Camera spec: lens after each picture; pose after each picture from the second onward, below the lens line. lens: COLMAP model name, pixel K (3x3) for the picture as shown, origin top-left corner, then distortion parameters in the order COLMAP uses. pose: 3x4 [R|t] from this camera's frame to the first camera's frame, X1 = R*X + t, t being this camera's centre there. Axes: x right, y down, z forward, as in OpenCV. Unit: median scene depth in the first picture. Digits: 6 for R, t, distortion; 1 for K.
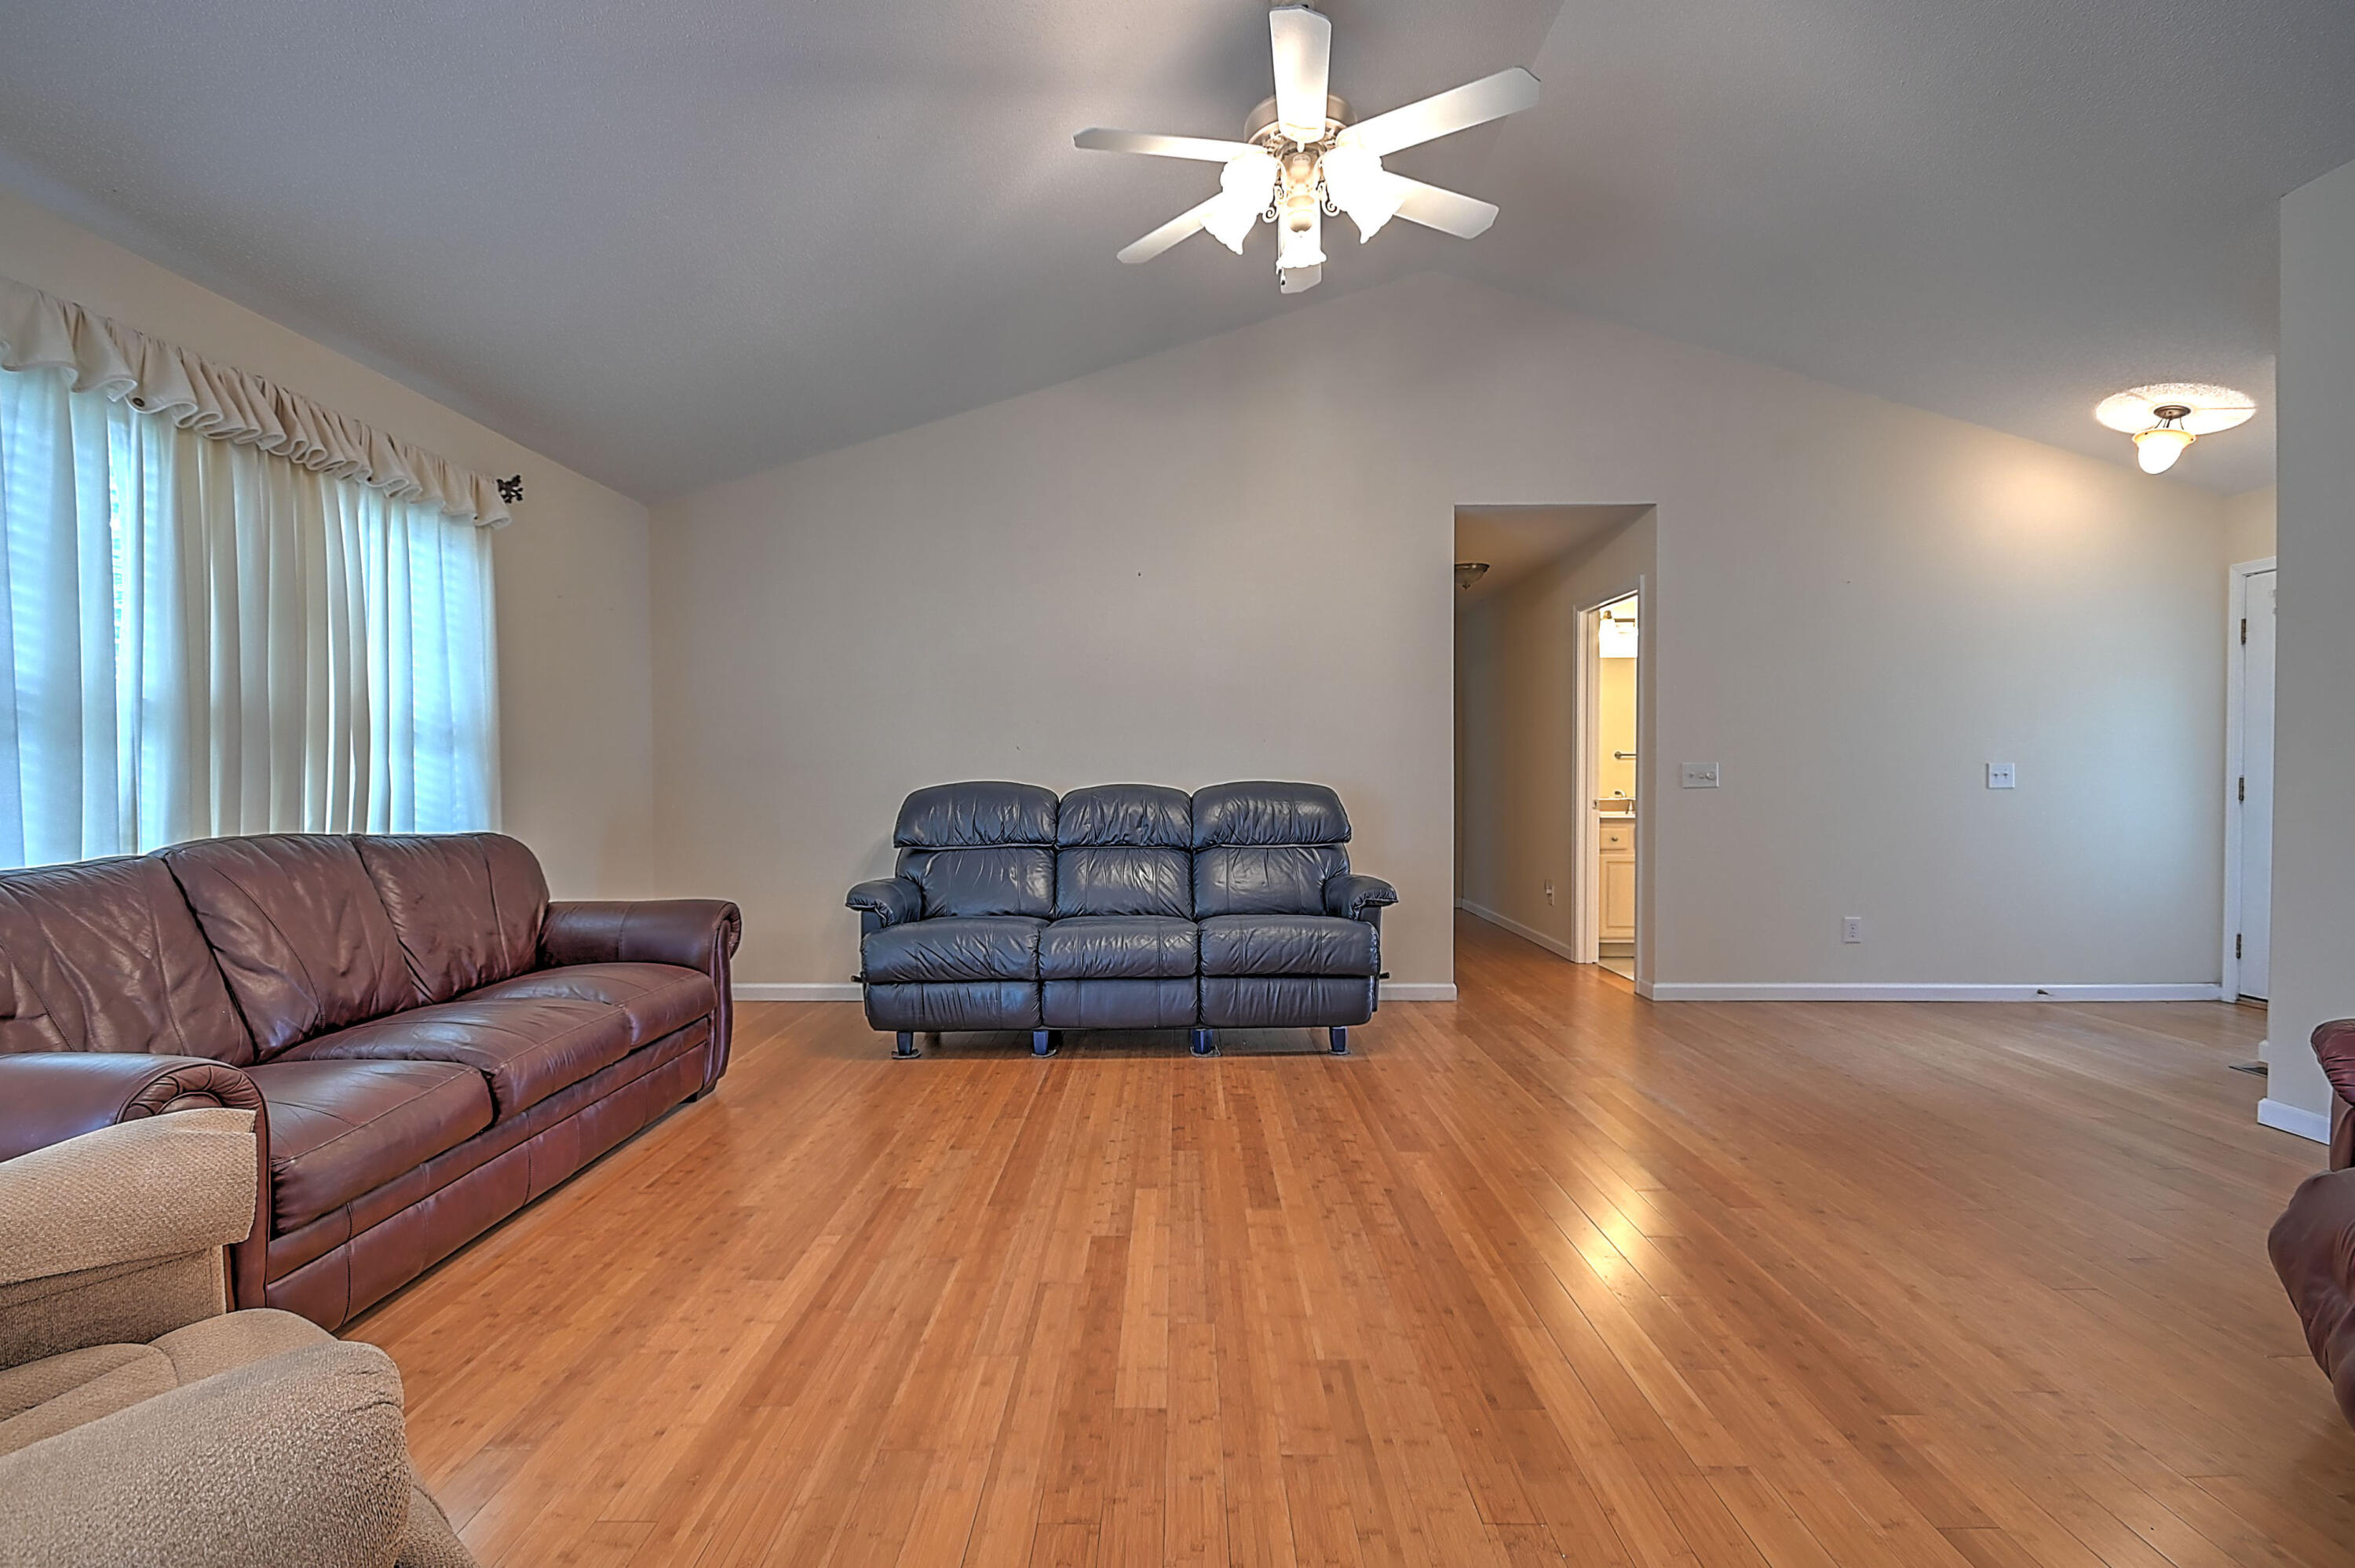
lens RADIAL K [[1024.5, 0, 1172.8], [0, 1024.5, 781.4], [0, 0, 1]] dist [0.003424, -0.000016]
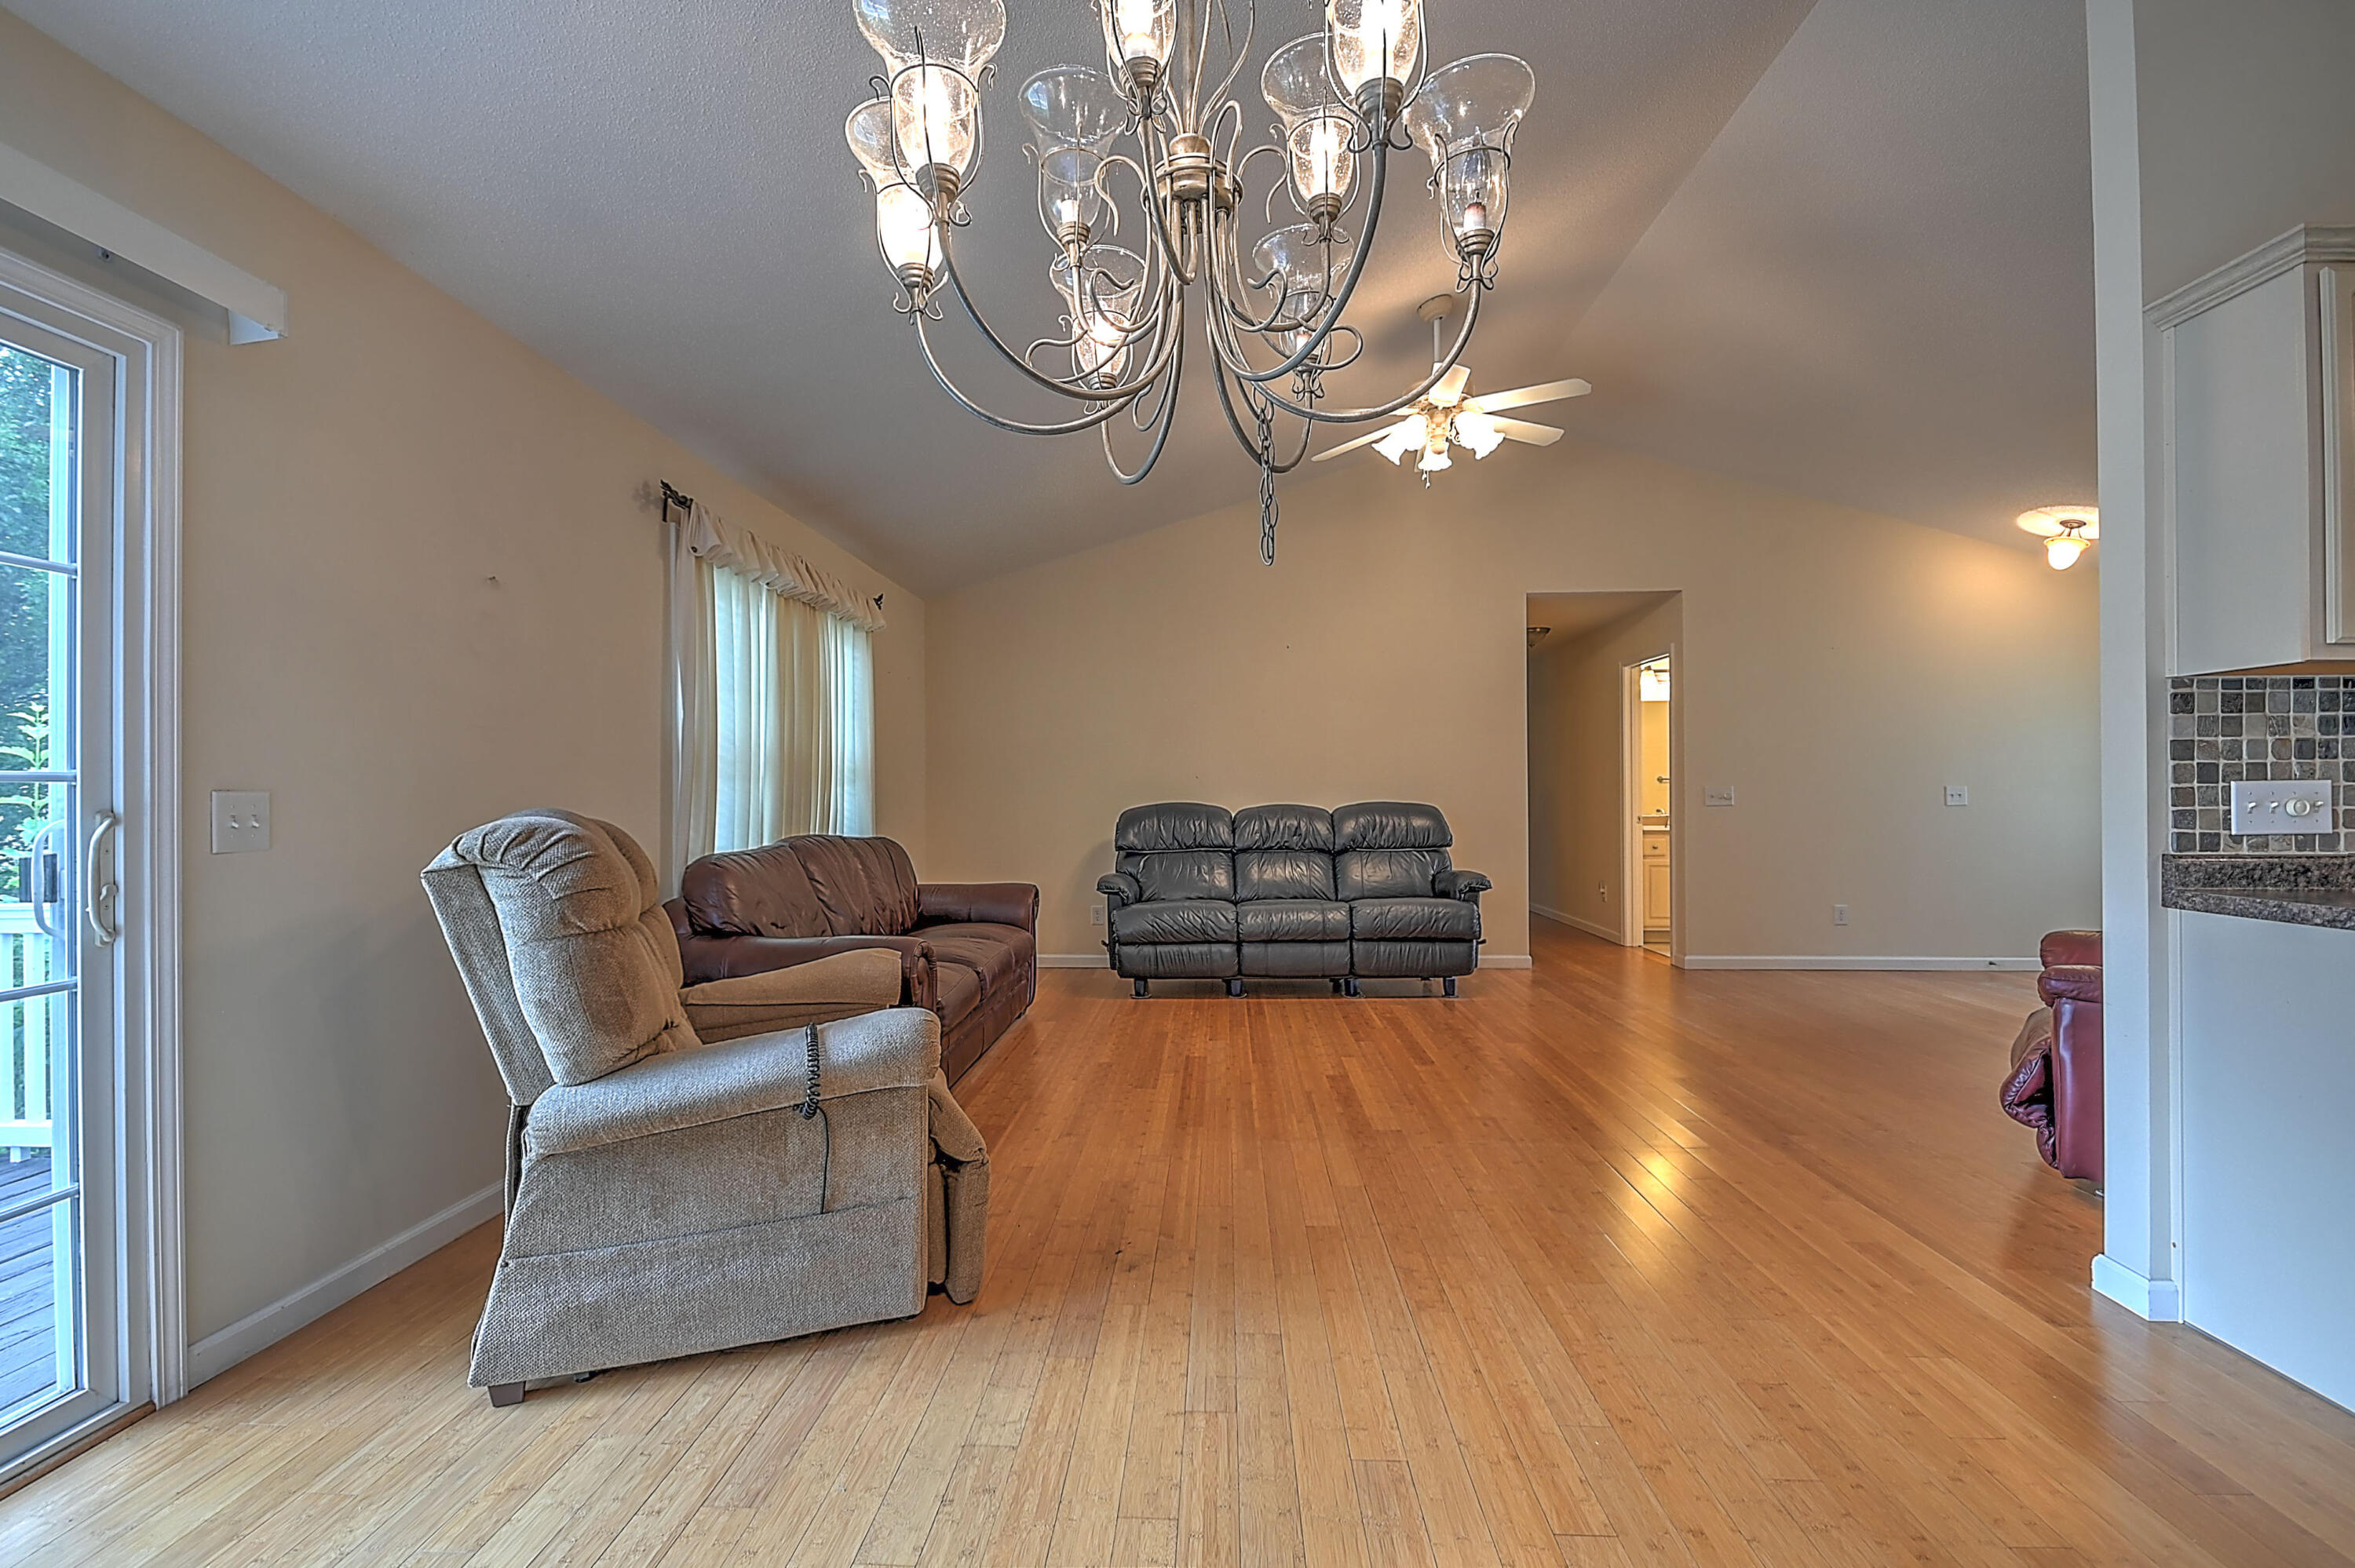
lens RADIAL K [[1015.0, 0, 1177.5], [0, 1015.0, 784.0], [0, 0, 1]] dist [0.002336, 0.000288]
pose [[0.999074, -0.004554, -0.042782, -0.147423], [0.003671, 0.999779, -0.020676, 0.003544], [0.042867, 0.020499, 0.998870, -0.397182]]
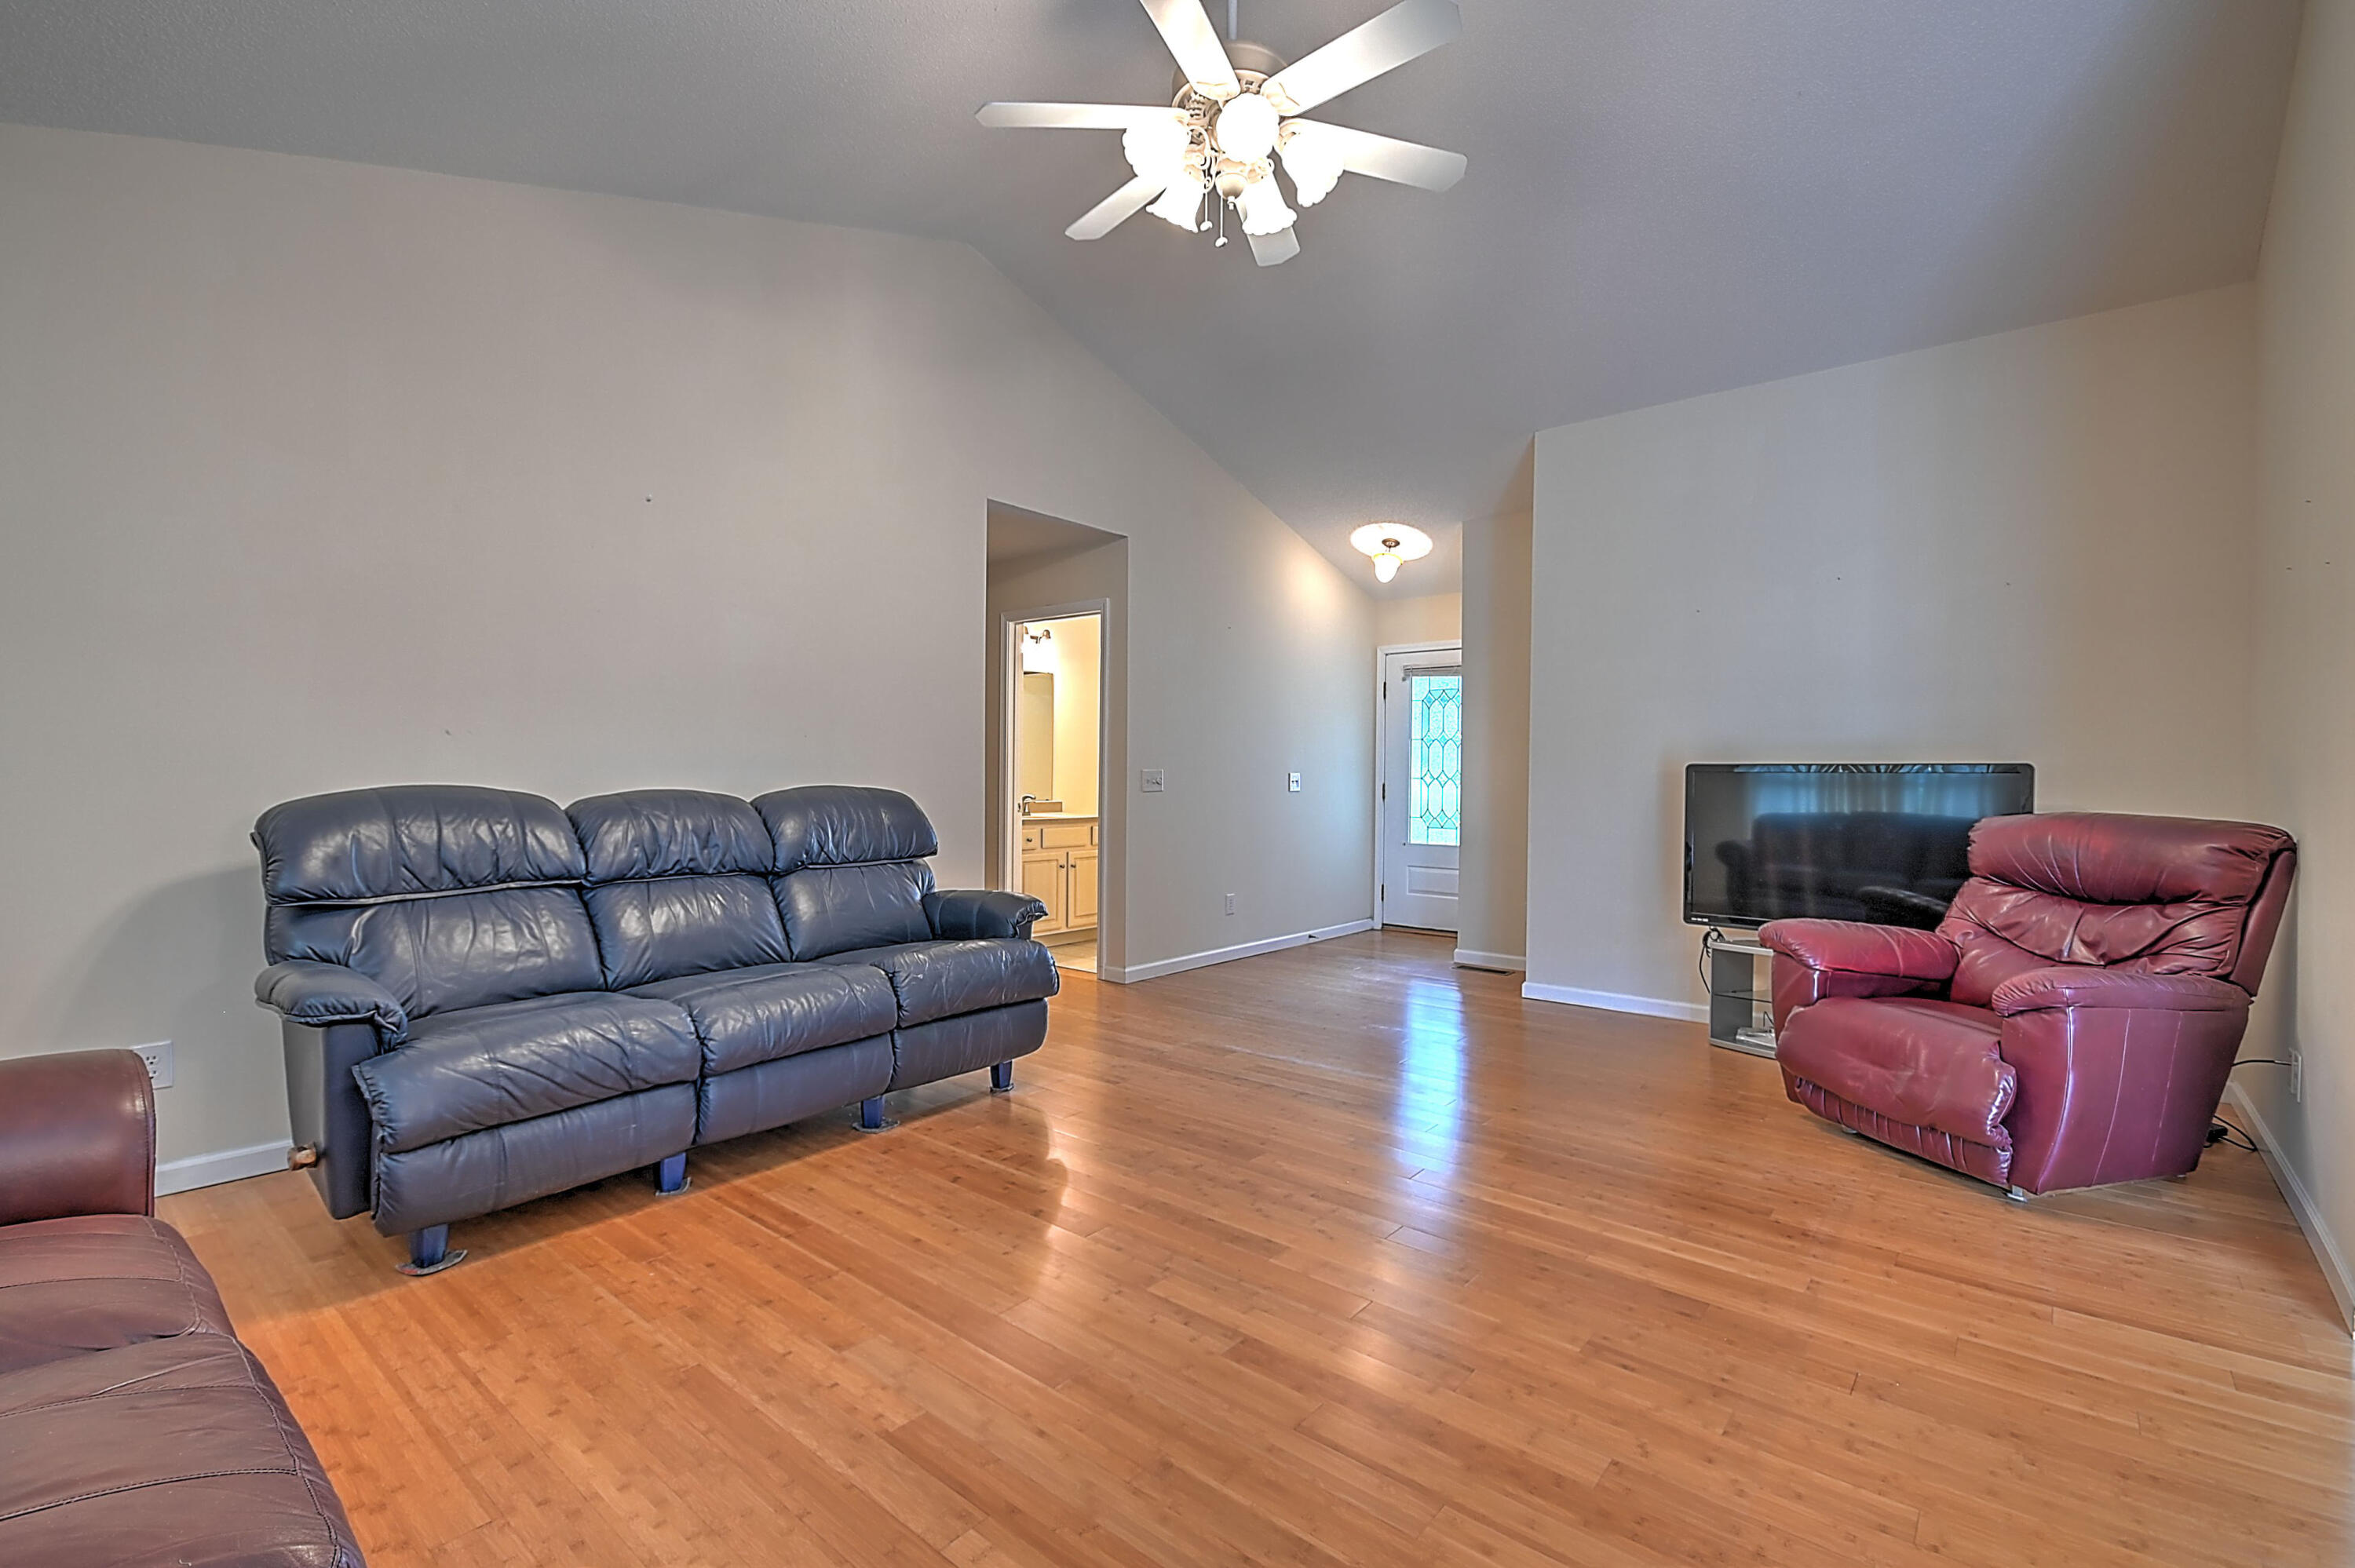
lens RADIAL K [[1024.5, 0, 1172.8], [0, 1024.5, 781.4], [0, 0, 1]] dist [0.003424, -0.000016]
pose [[0.638150, 0.005238, 0.769894, -0.434510], [-0.004474, 0.999985, -0.003095, -0.001964], [-0.769899, -0.001470, 0.638164, 0.311721]]
